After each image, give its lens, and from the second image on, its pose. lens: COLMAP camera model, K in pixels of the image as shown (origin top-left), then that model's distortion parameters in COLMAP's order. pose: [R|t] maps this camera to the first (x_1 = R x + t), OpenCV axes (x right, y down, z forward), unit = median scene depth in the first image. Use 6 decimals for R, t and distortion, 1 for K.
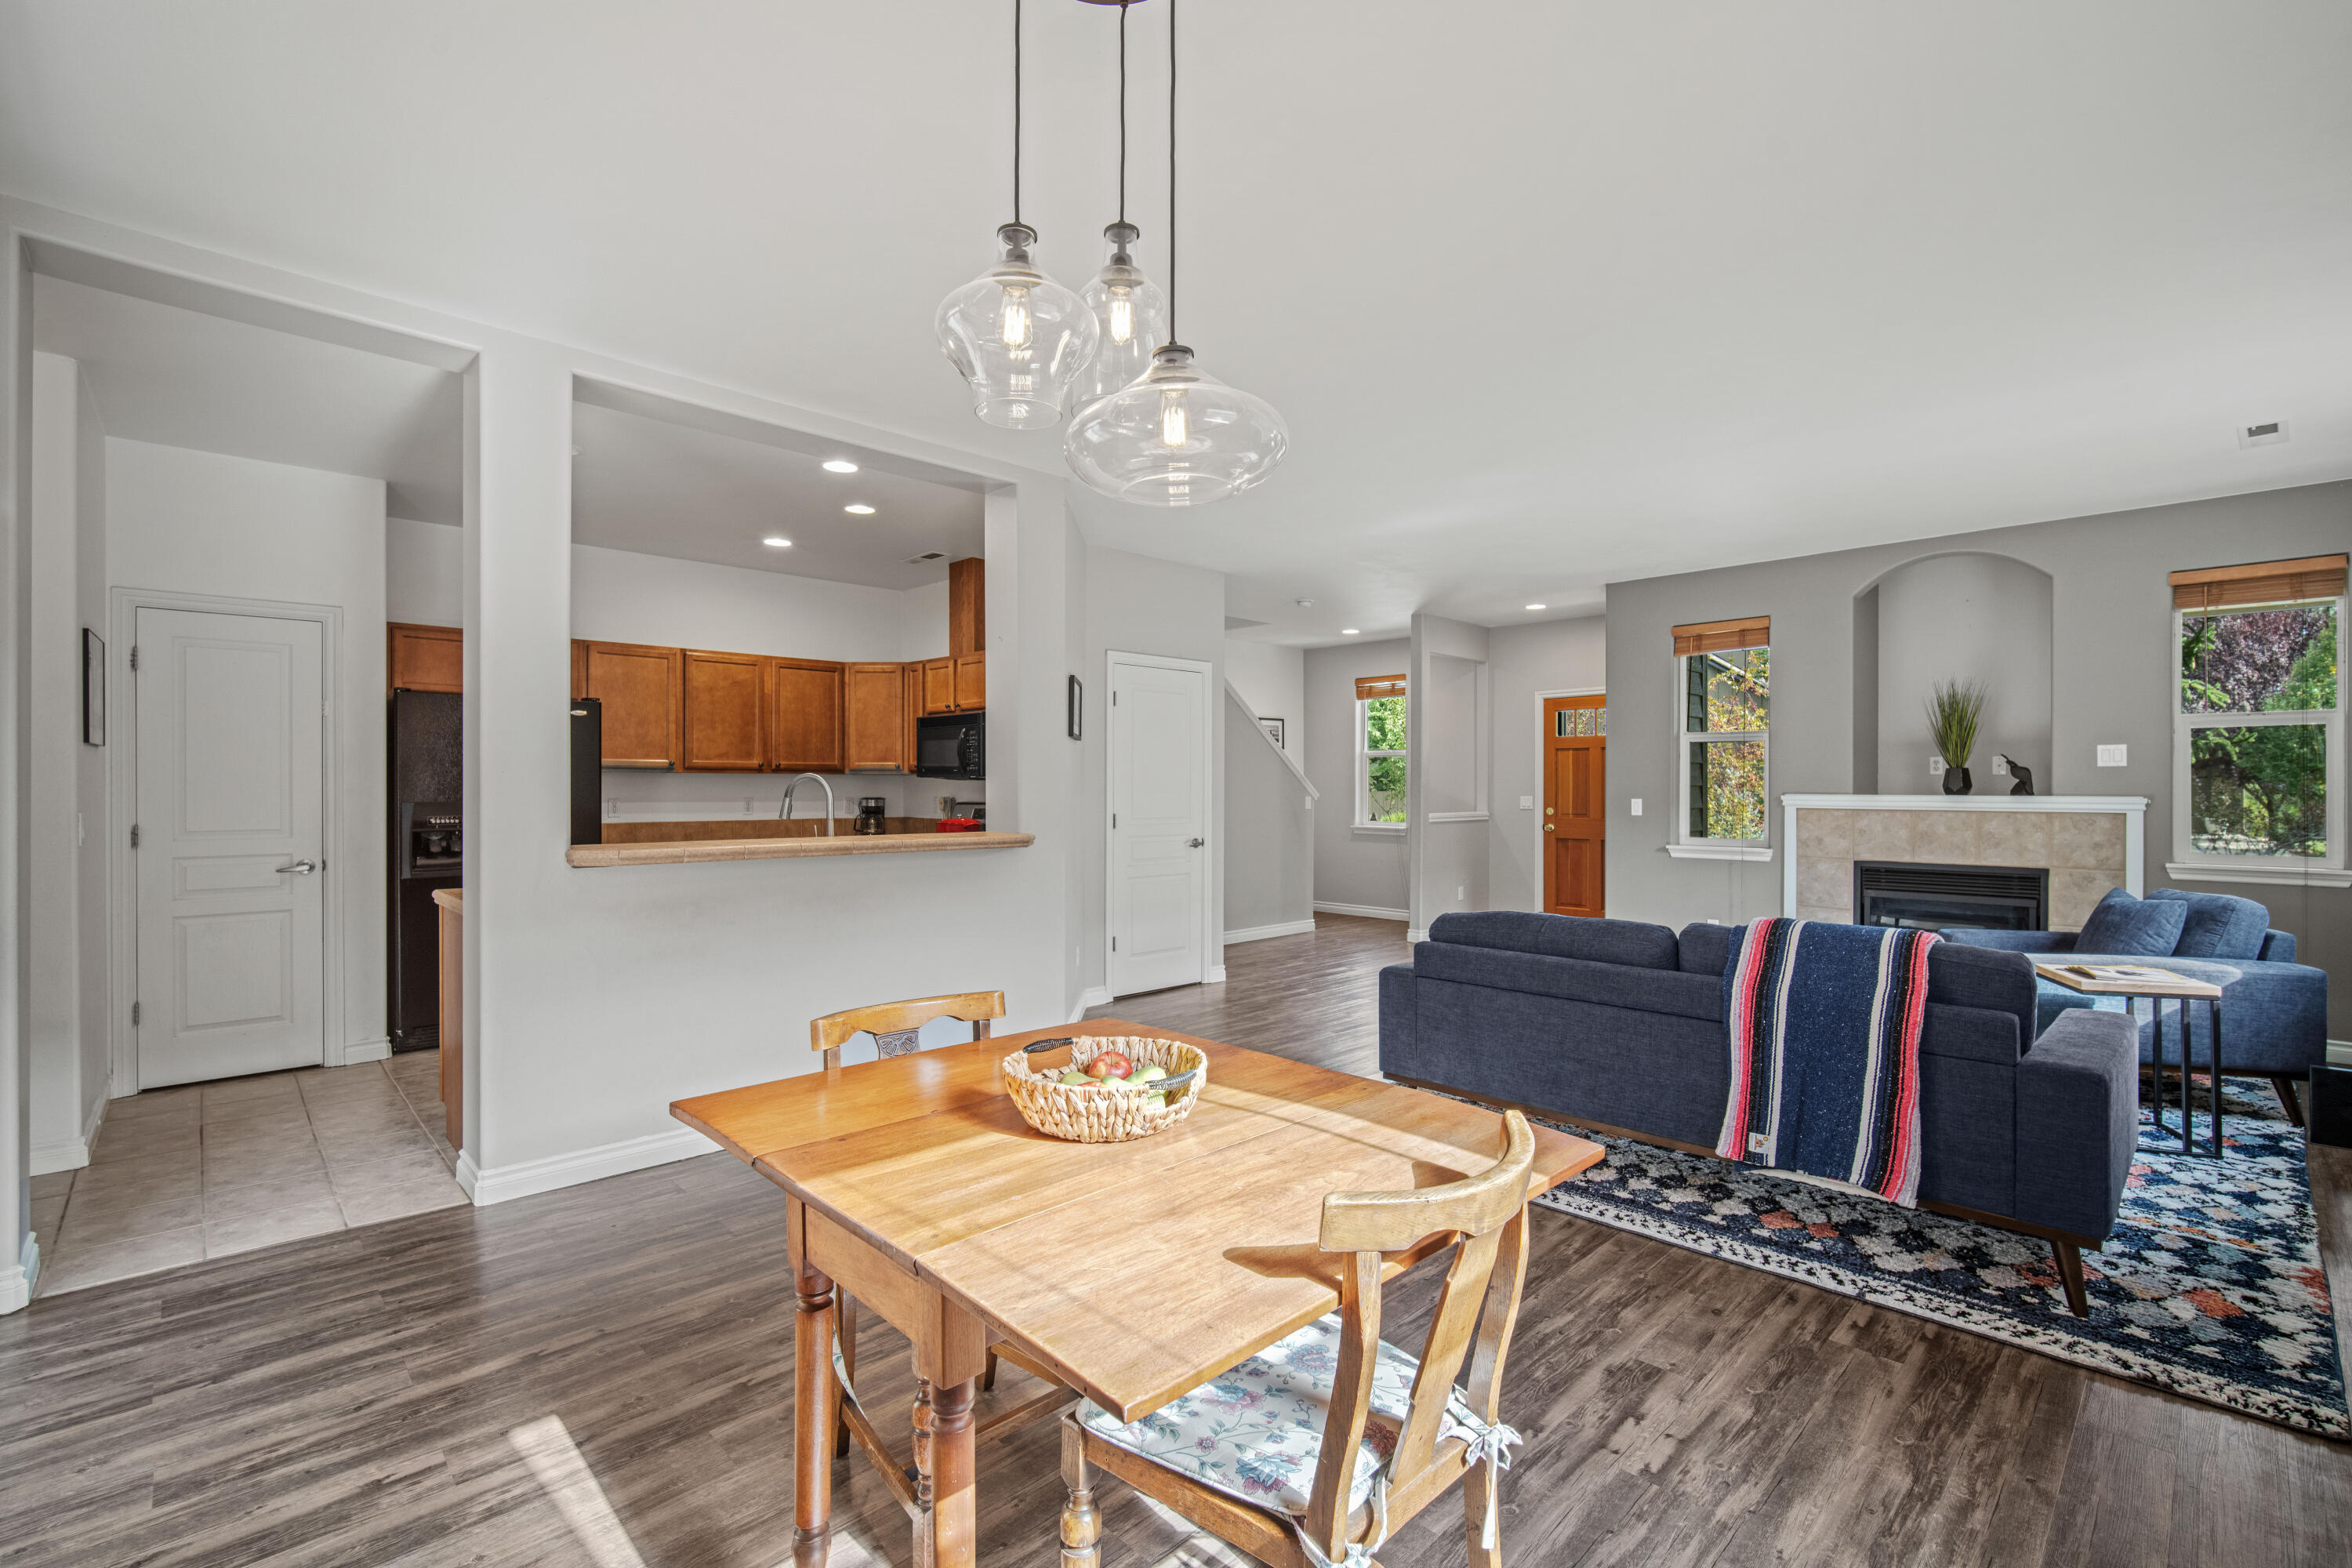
lens RADIAL K [[1022.3, 0, 1172.2], [0, 1022.3, 788.6], [0, 0, 1]] dist [-0.003686, -0.000515]
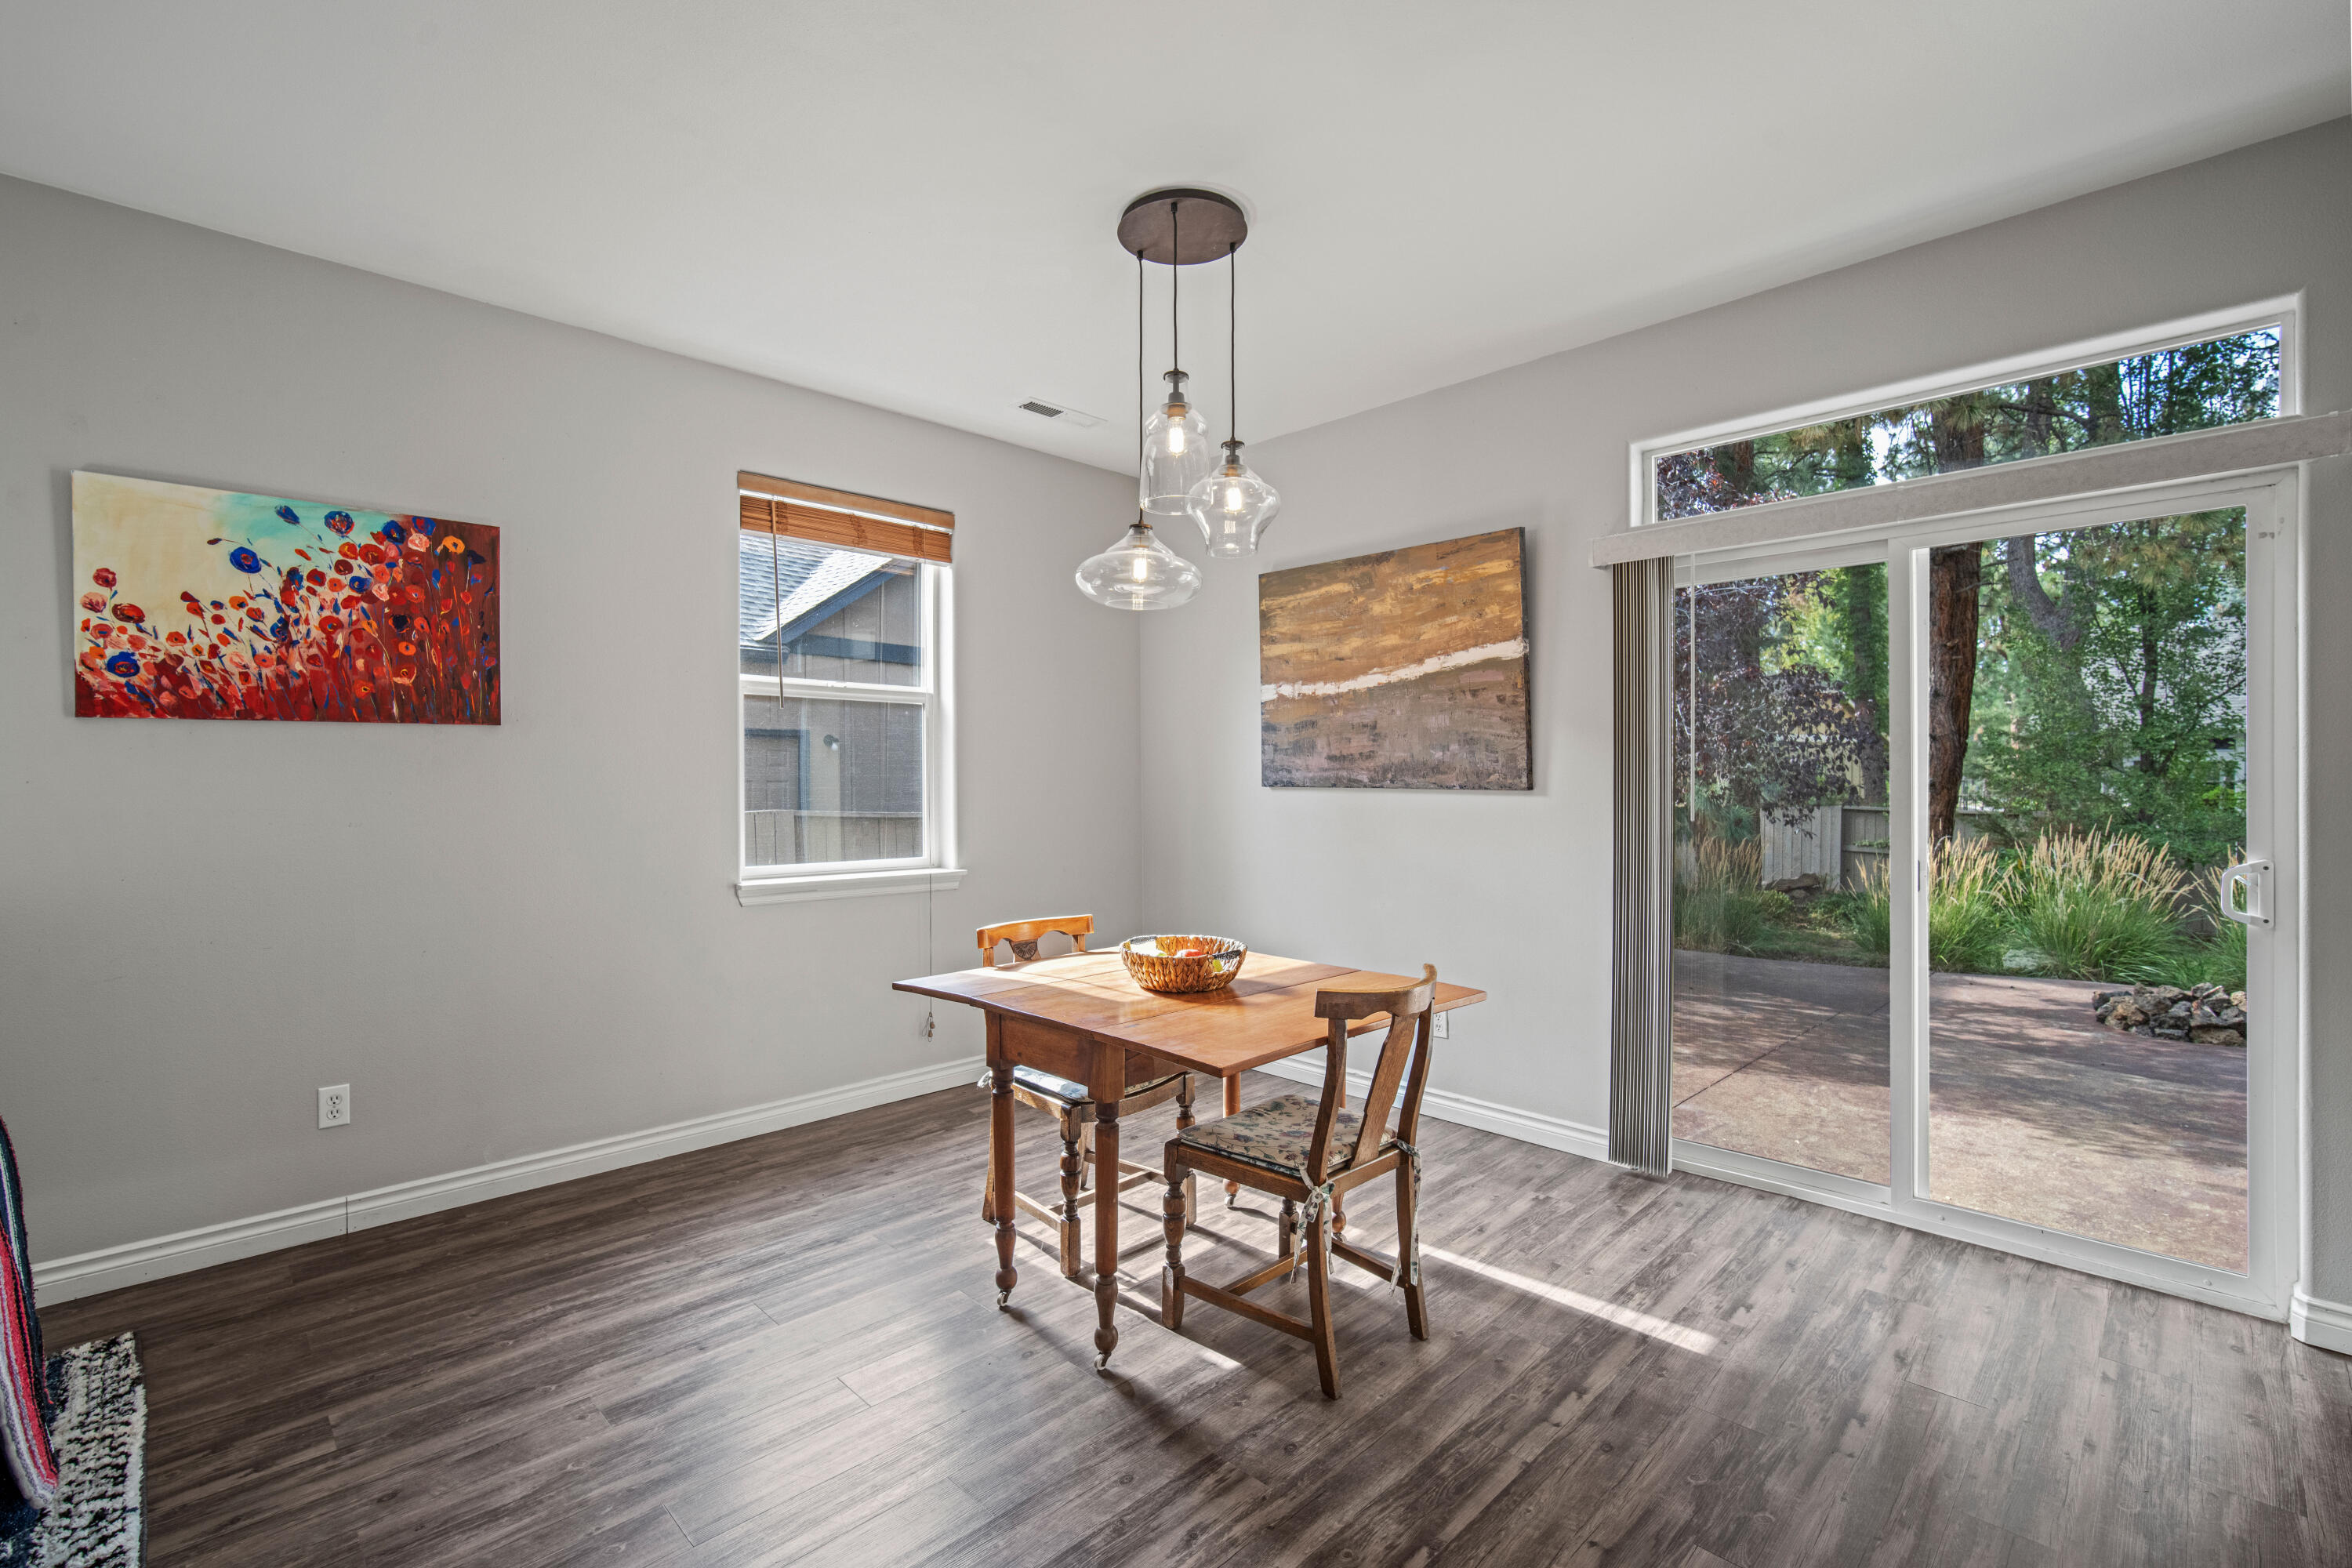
lens RADIAL K [[1059.6, 0, 1160.1], [0, 1059.6, 782.6], [0, 0, 1]] dist [-0.001569, 0.000141]
pose [[-0.999983, -0.000254, -0.005890, -0.005419], [-0.000278, 0.999991, 0.004213, 0.000062], [0.005889, 0.004215, -0.999974, 0.824148]]
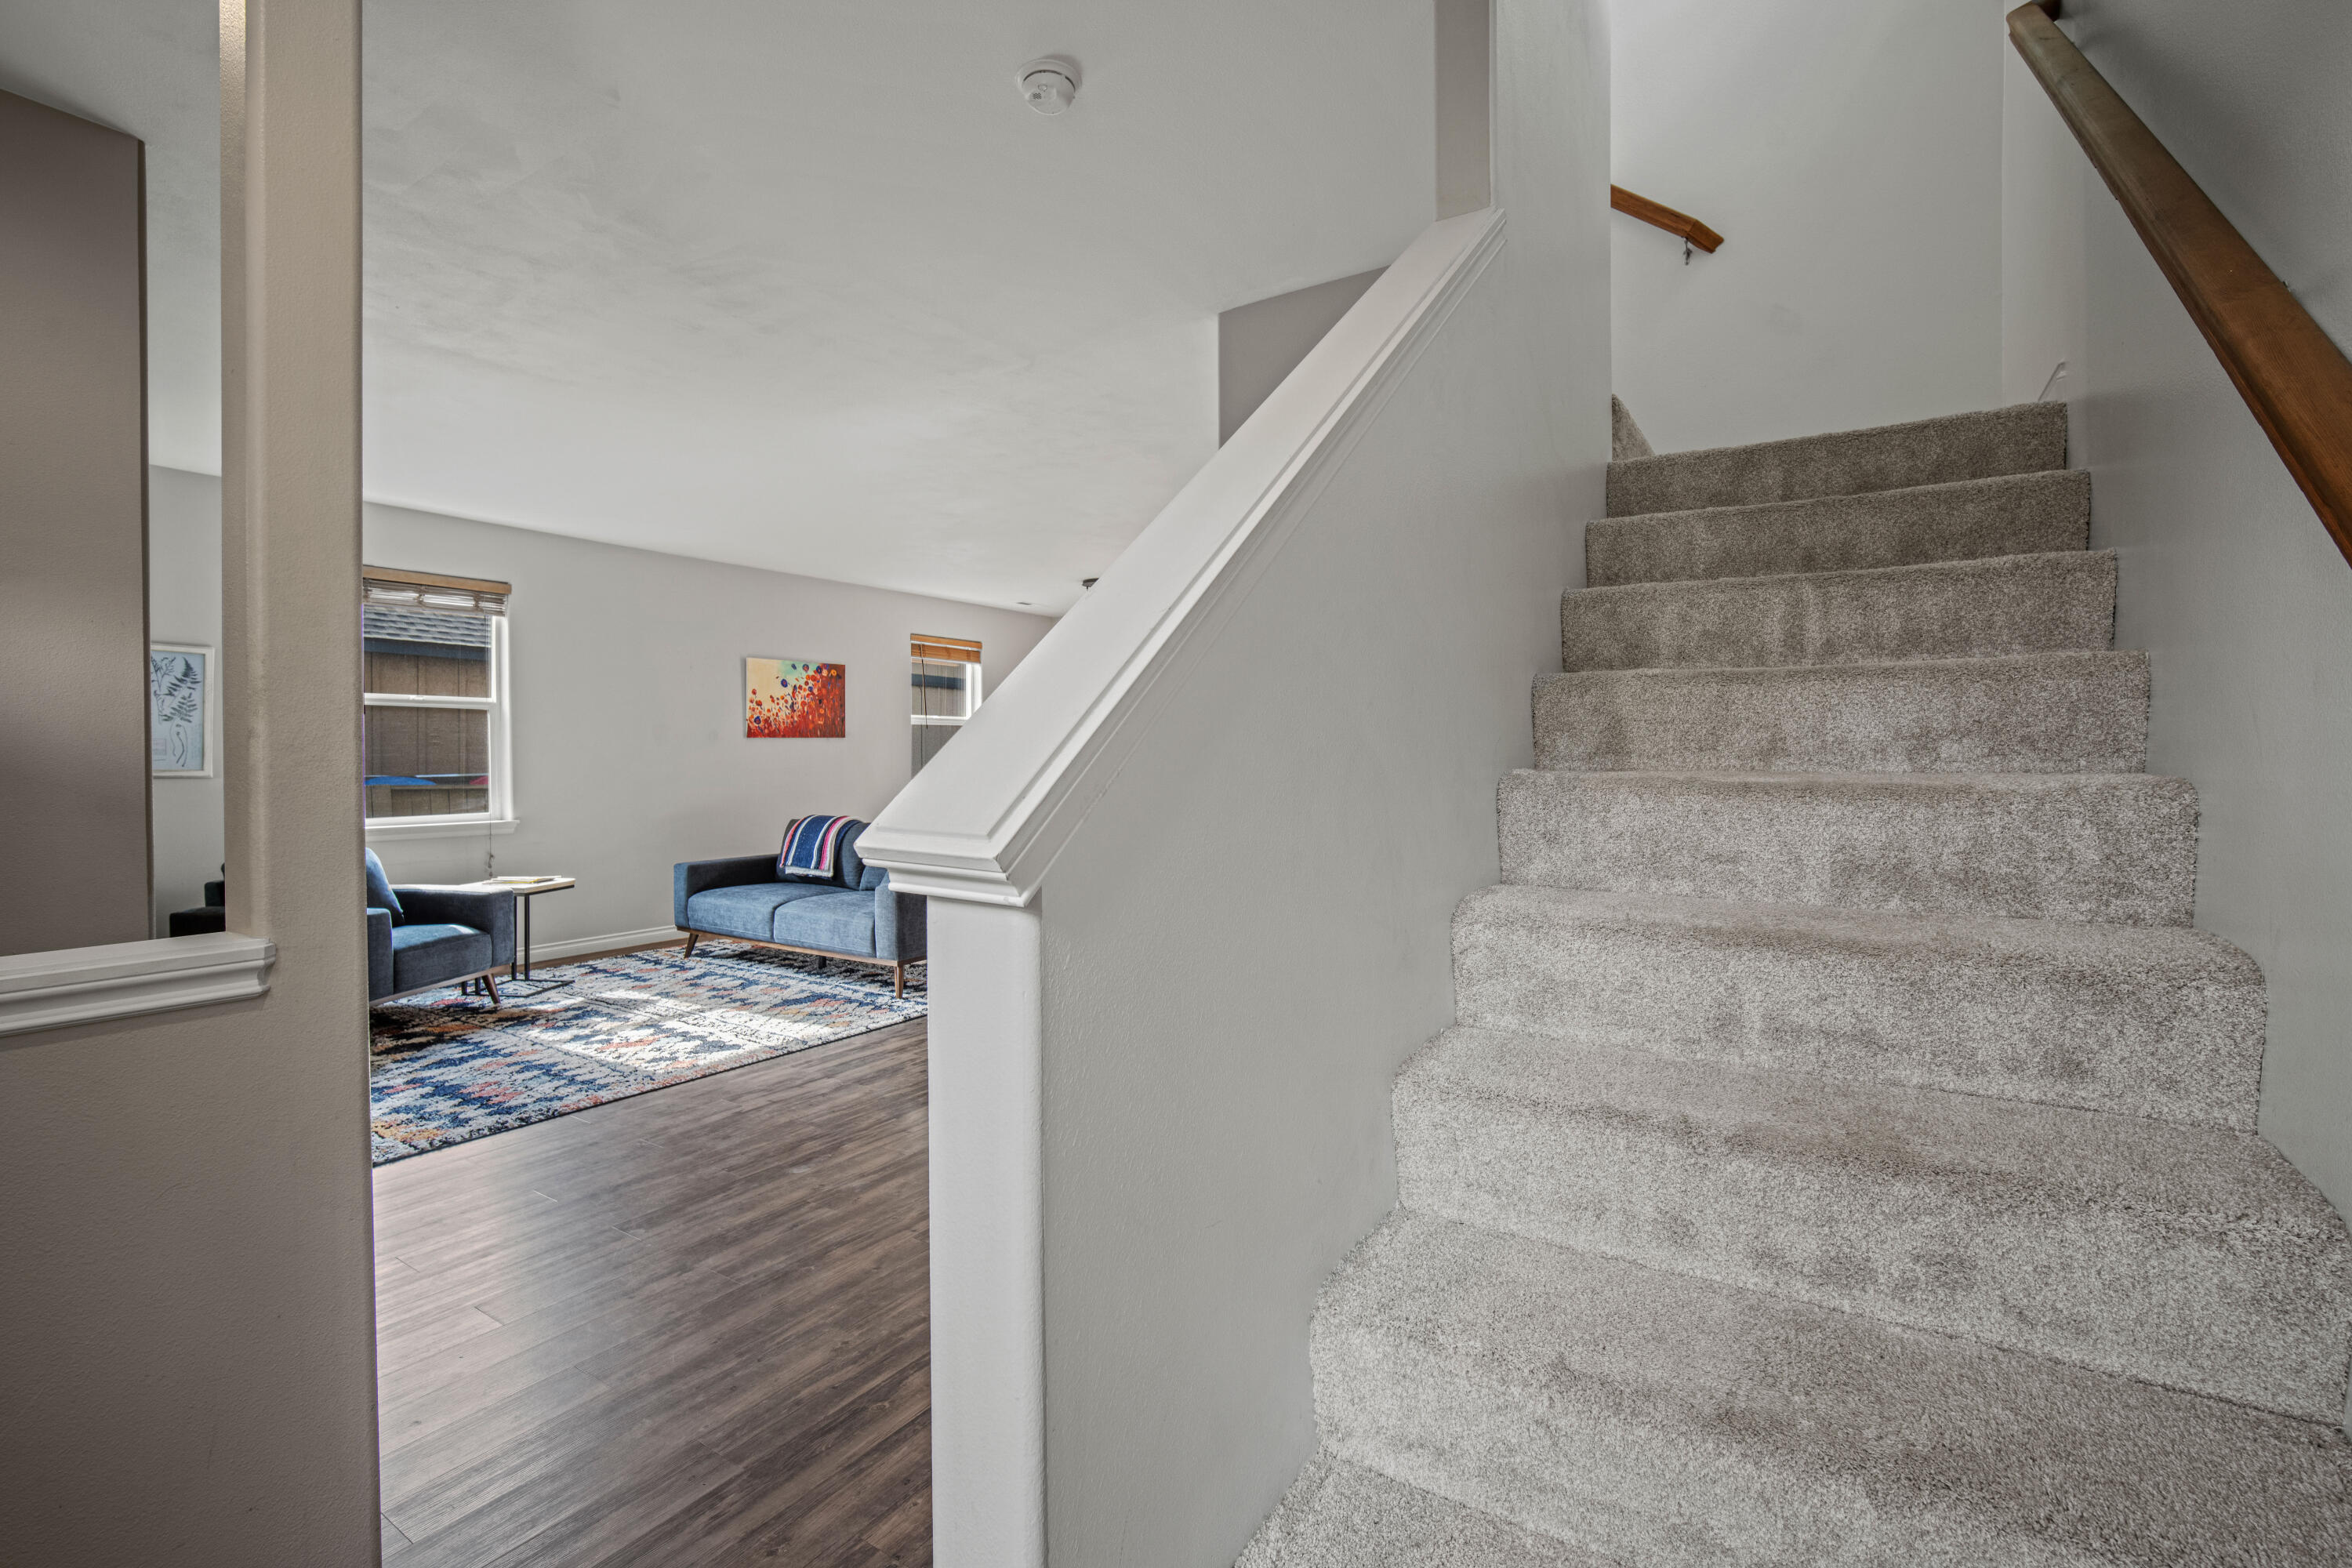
lens RADIAL K [[1050.5, 0, 1177.4], [0, 1050.5, 762.0], [0, 0, 1]] dist [-0.001289, -0.000098]
pose [[-0.973188, 0.002032, -0.230001, 0.239984], [0.000517, 0.999978, 0.006645, -0.003362], [0.230010, 0.006348, -0.973168, 1.907845]]
